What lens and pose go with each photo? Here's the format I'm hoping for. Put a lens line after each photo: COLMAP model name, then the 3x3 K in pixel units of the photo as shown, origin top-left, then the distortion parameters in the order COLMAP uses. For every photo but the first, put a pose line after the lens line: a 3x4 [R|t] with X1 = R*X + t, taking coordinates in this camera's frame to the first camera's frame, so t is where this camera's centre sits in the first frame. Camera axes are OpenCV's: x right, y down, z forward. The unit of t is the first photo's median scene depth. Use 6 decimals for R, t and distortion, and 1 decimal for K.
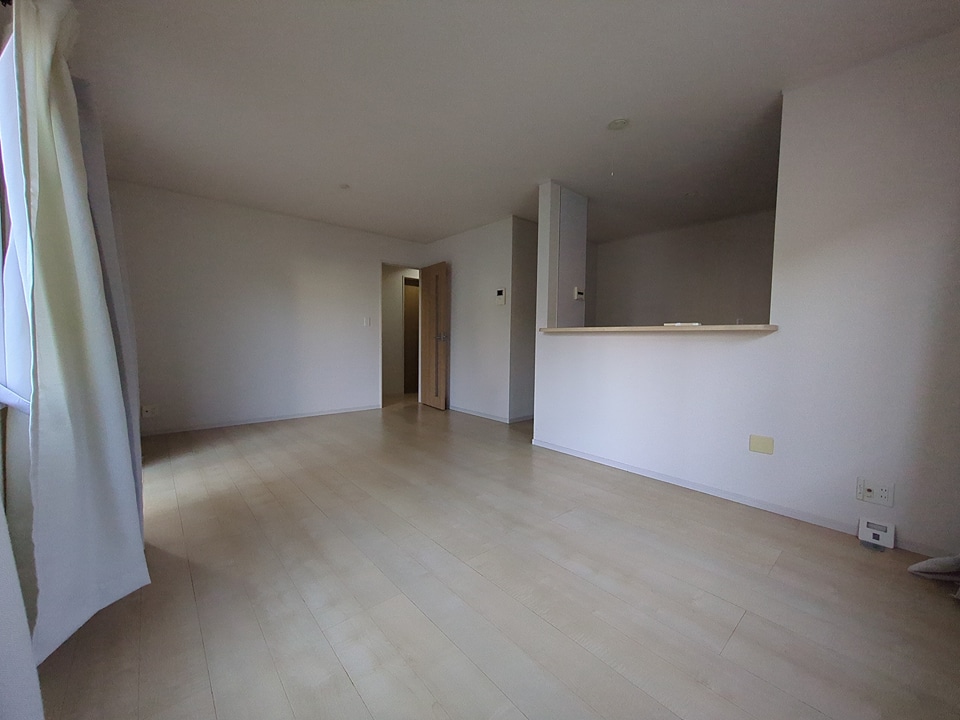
lens RADIAL K [[378.3, 0, 483.5], [0, 378.3, 359.5], [0, 0, 1]] dist [-0.000109, 0.000080]
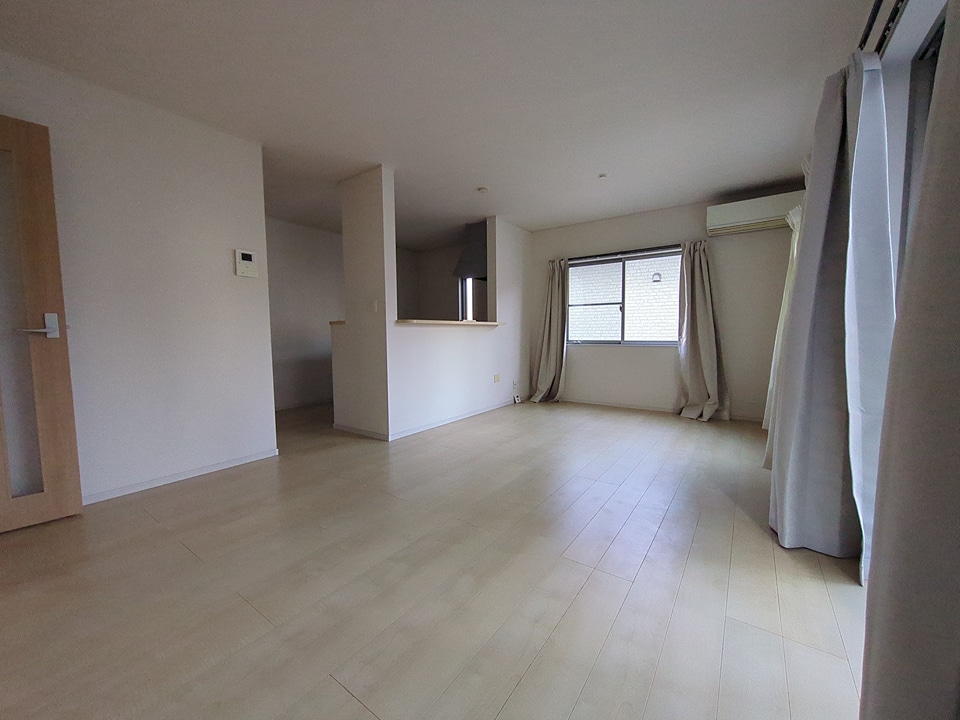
lens RADIAL K [[378.3, 0, 483.5], [0, 378.3, 359.5], [0, 0, 1]] dist [-0.000109, 0.000080]
pose [[-0.225428, -0.084414, 0.970596, -1.079986], [0.055249, 0.993529, 0.099240, -0.078910], [-0.972692, 0.075996, -0.219306, 1.252638]]
